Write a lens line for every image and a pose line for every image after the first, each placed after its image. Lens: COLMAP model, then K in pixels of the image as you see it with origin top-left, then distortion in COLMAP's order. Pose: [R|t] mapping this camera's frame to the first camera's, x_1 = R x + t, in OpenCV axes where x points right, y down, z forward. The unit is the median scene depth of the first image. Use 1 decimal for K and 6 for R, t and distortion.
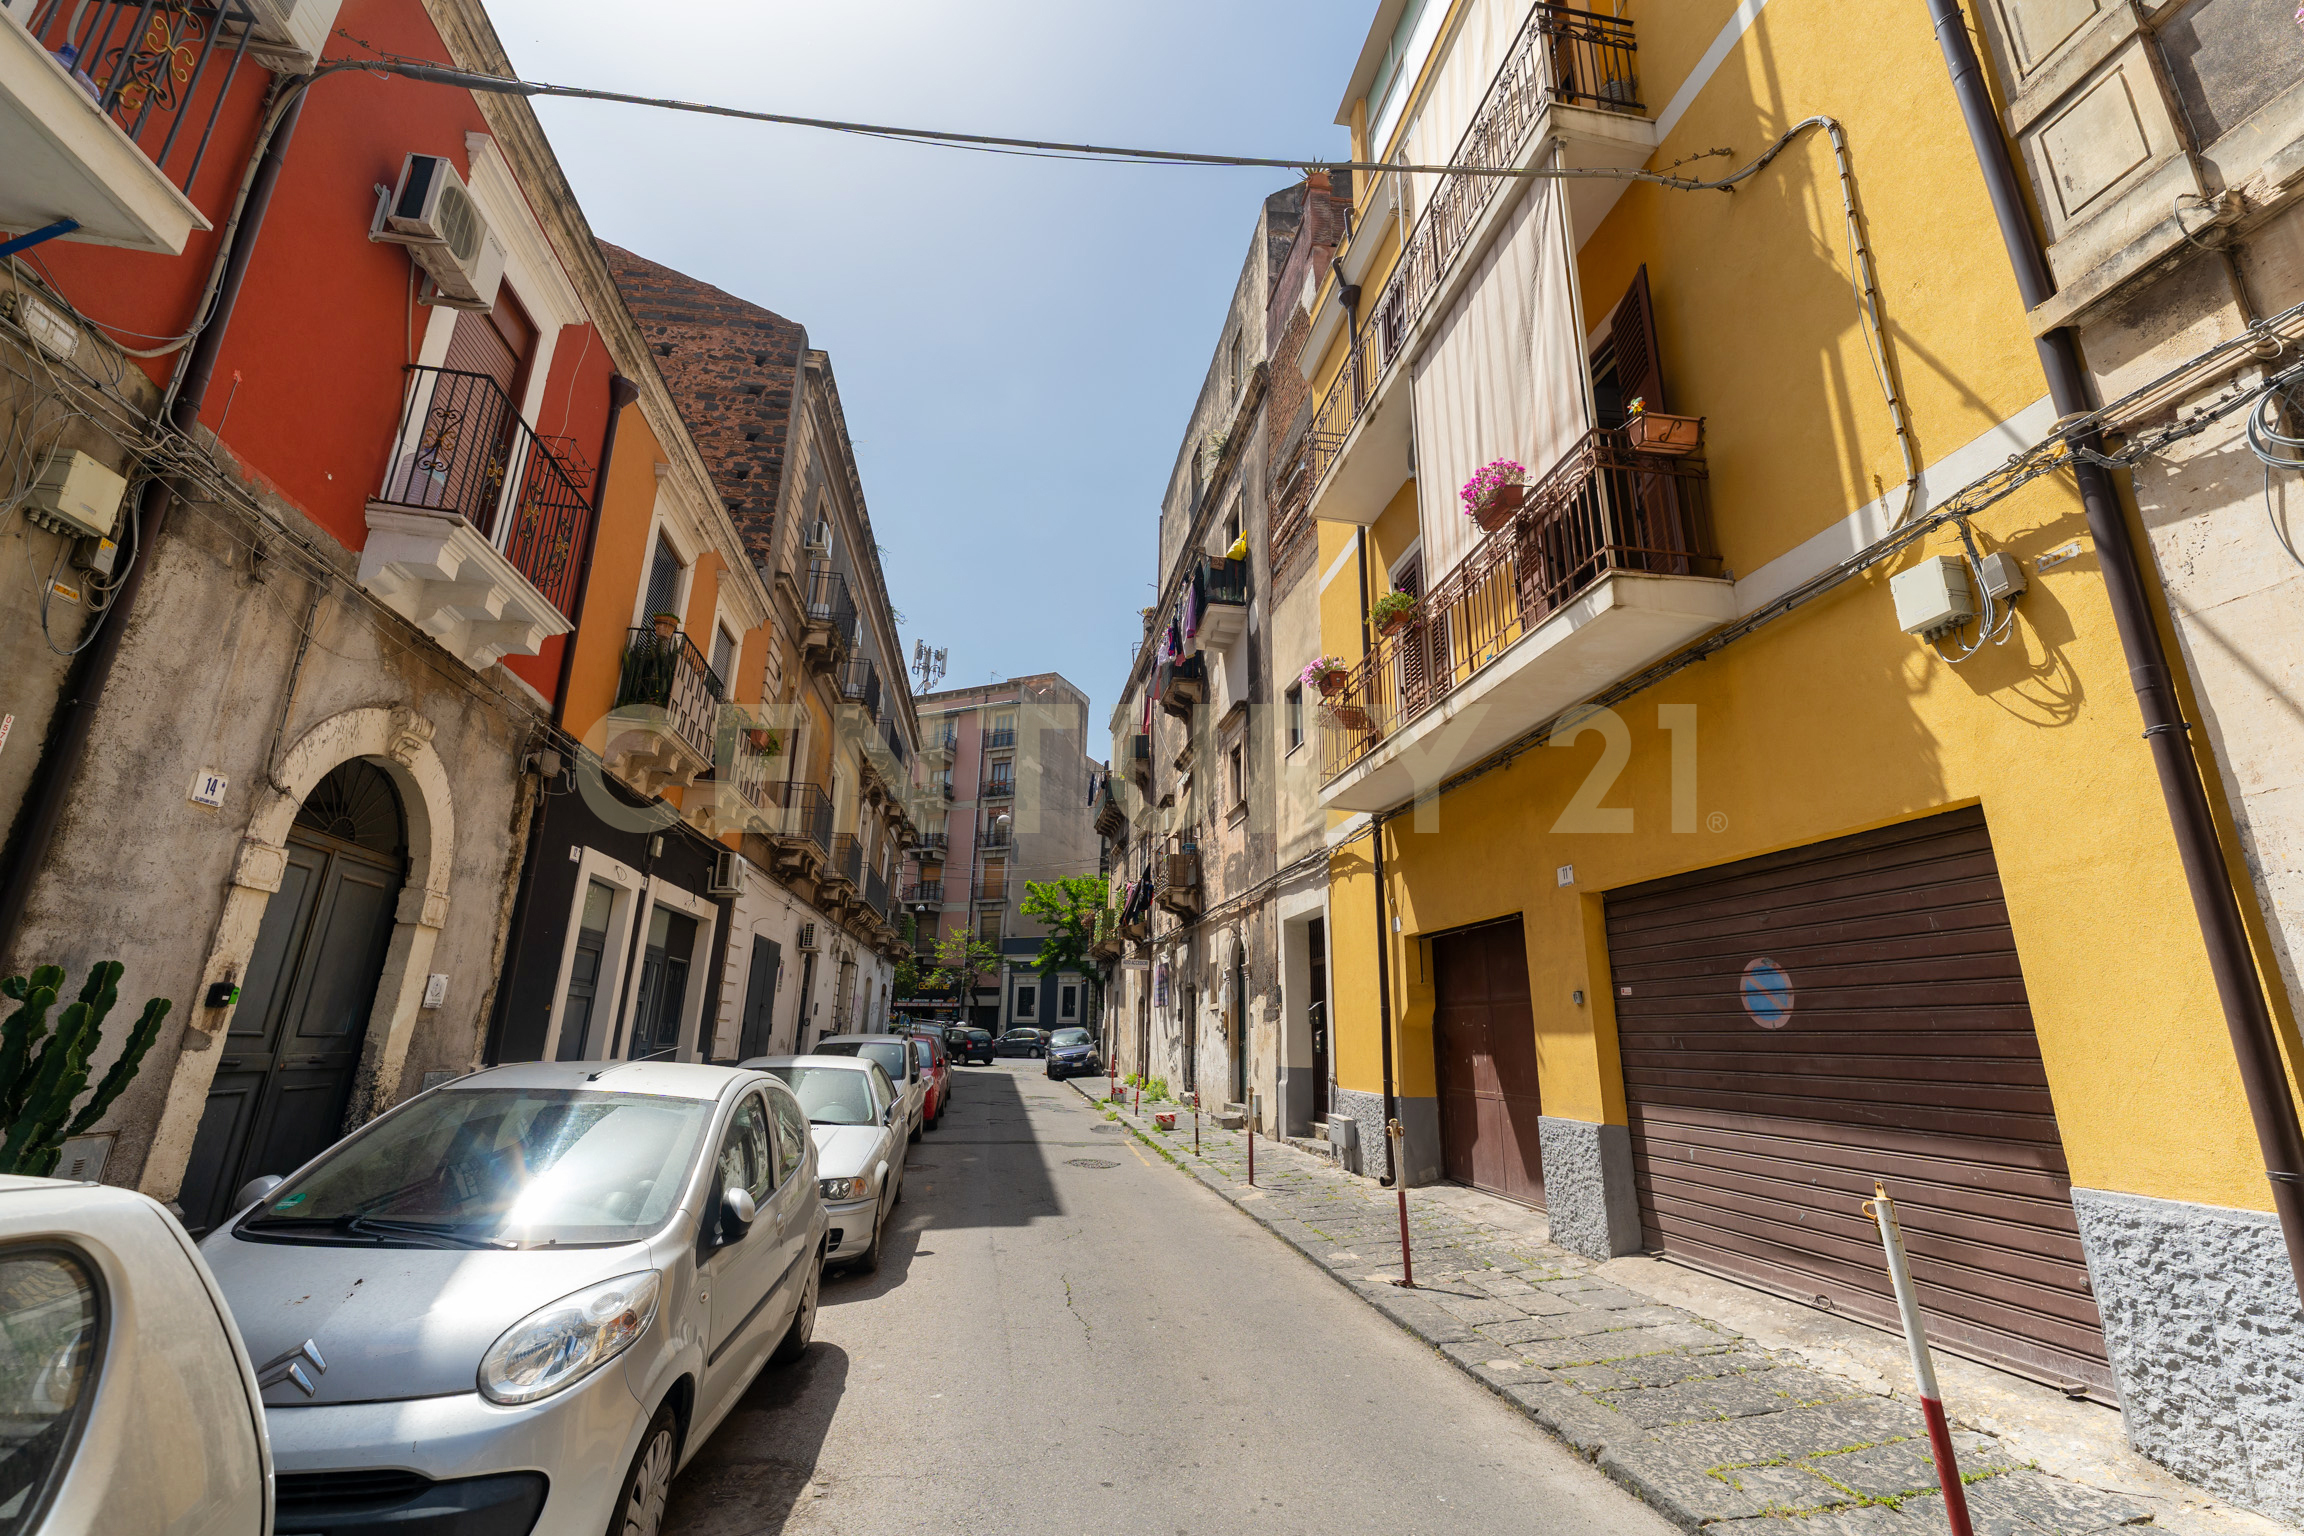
lens RADIAL K [[935.2, 0, 1152.0], [0, 935.2, 768.0], [0, 0, 1]] dist [0.000166, -0.000519]
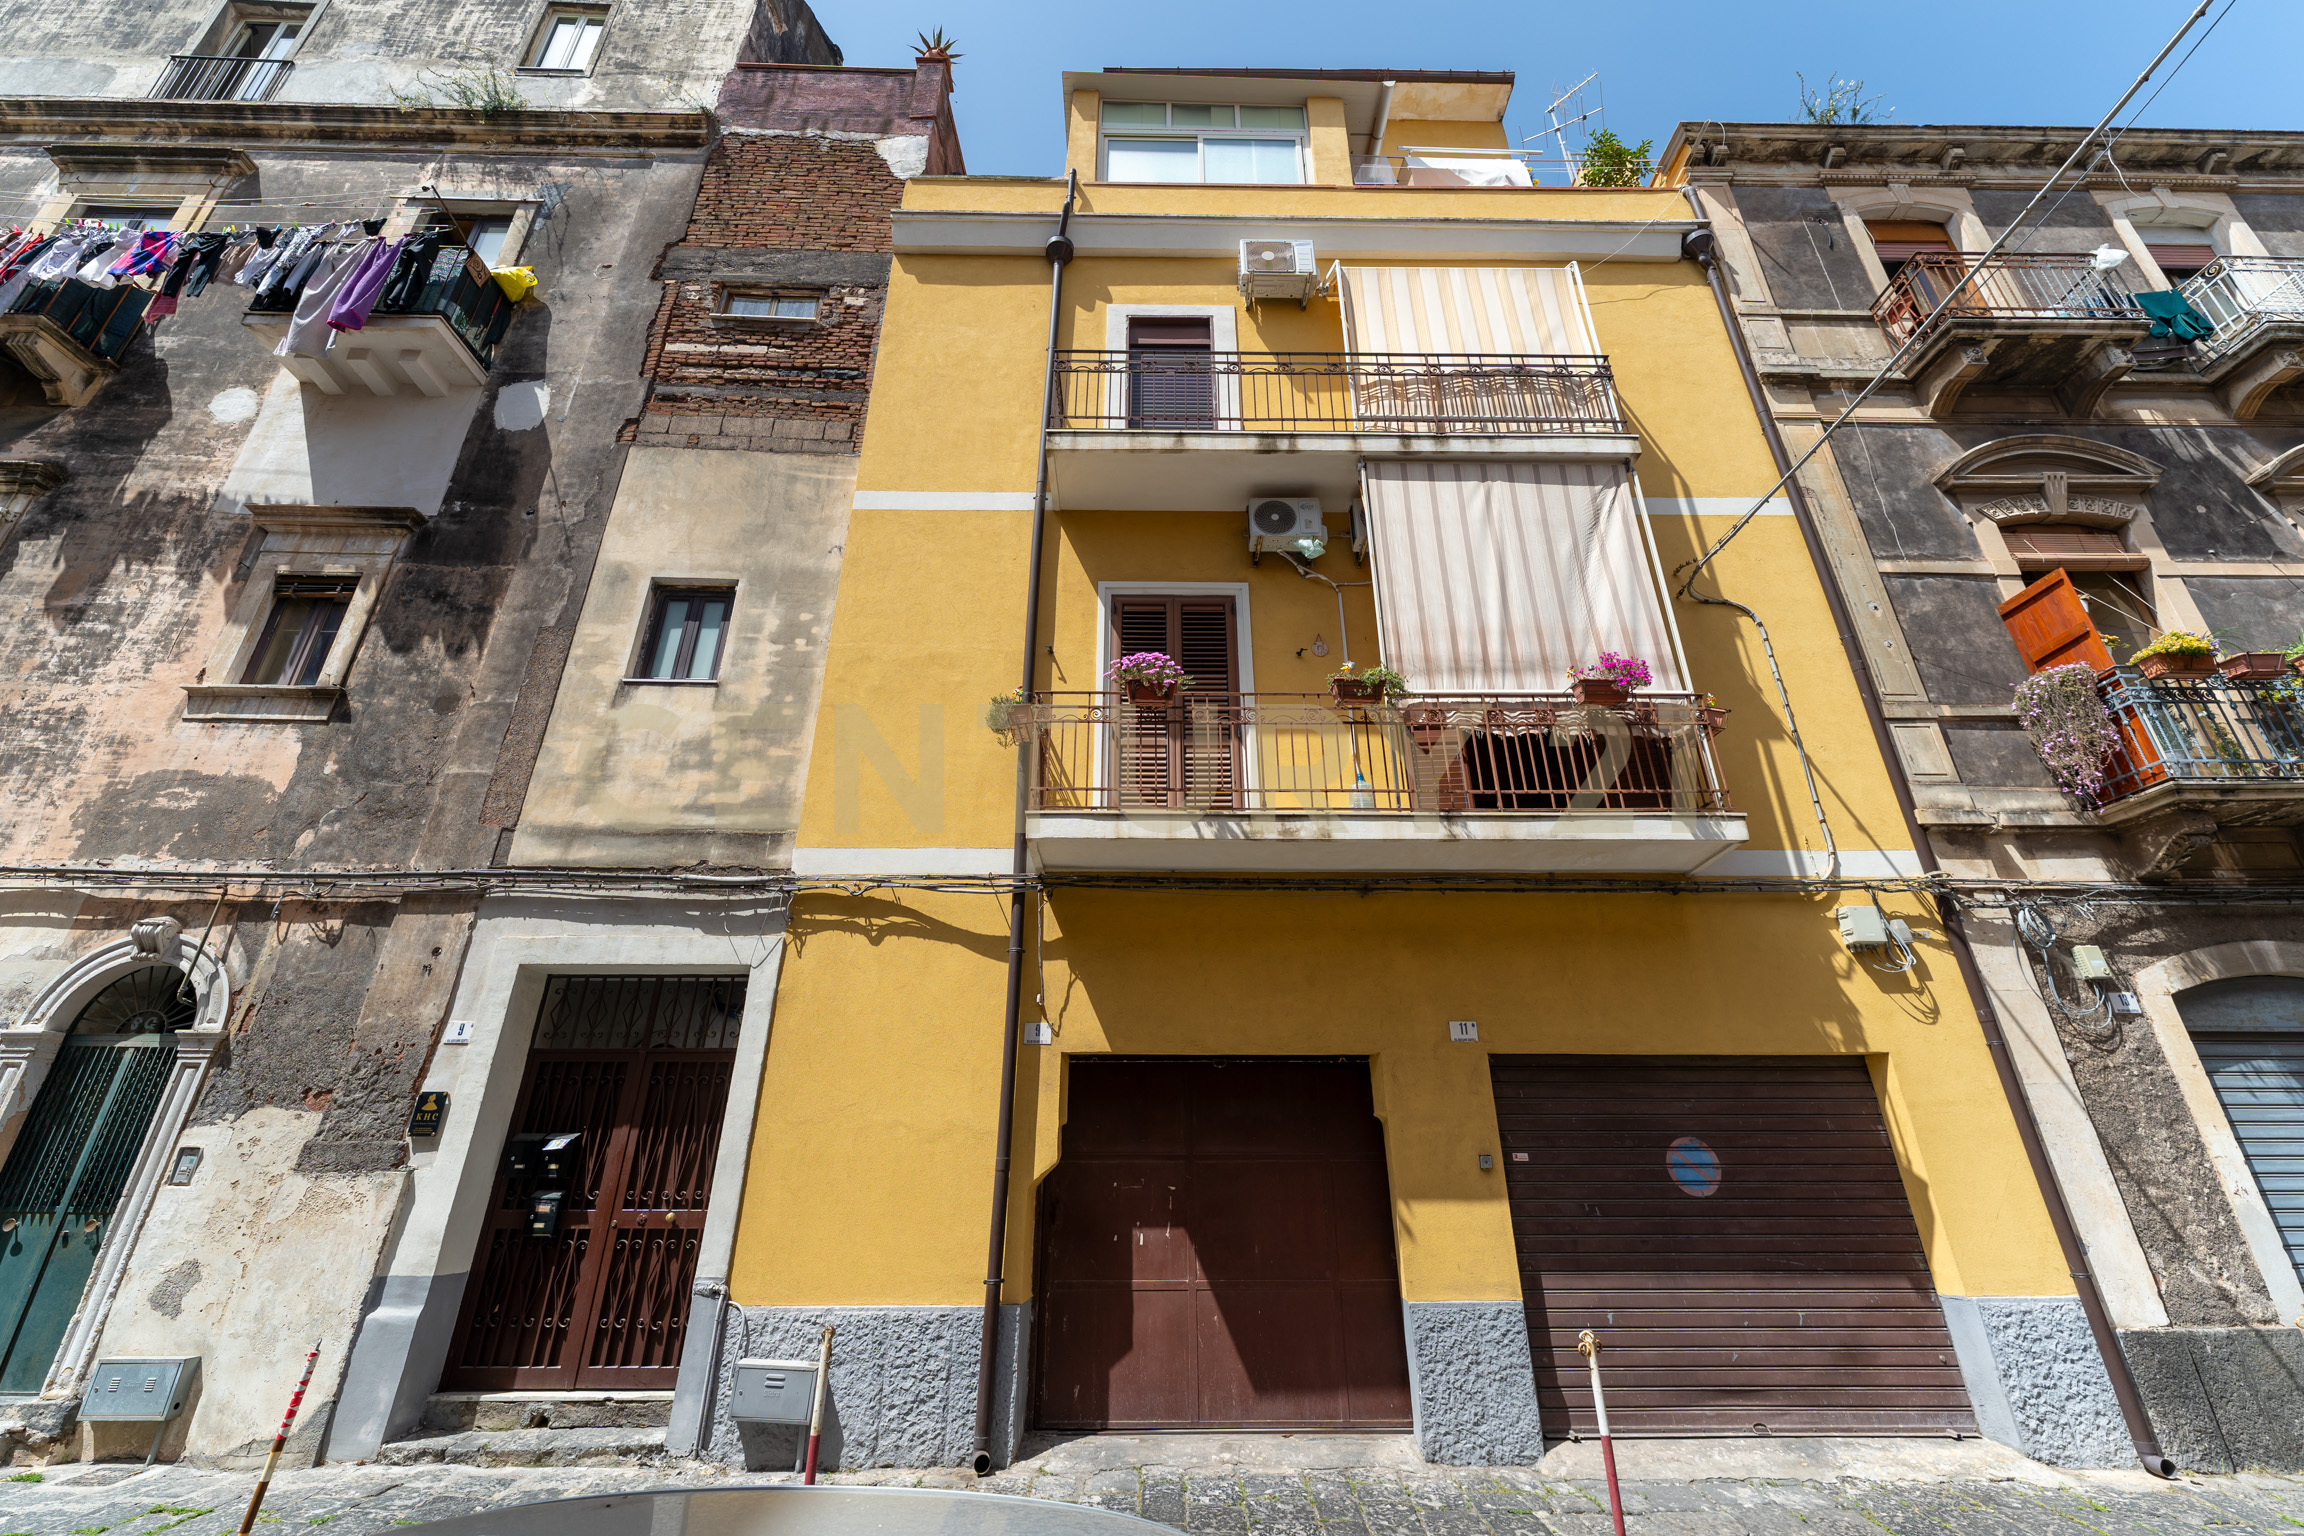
lens RADIAL K [[910.0, 0, 1152.0], [0, 910.0, 768.0], [0, 0, 1]] dist [-0.002248, 0.000387]
pose [[0.163973, 0.390835, 0.905738, -0.918076], [-0.271332, 0.900619, -0.339505, 0.436022], [-0.948415, -0.190087, 0.253723, 1.742491]]
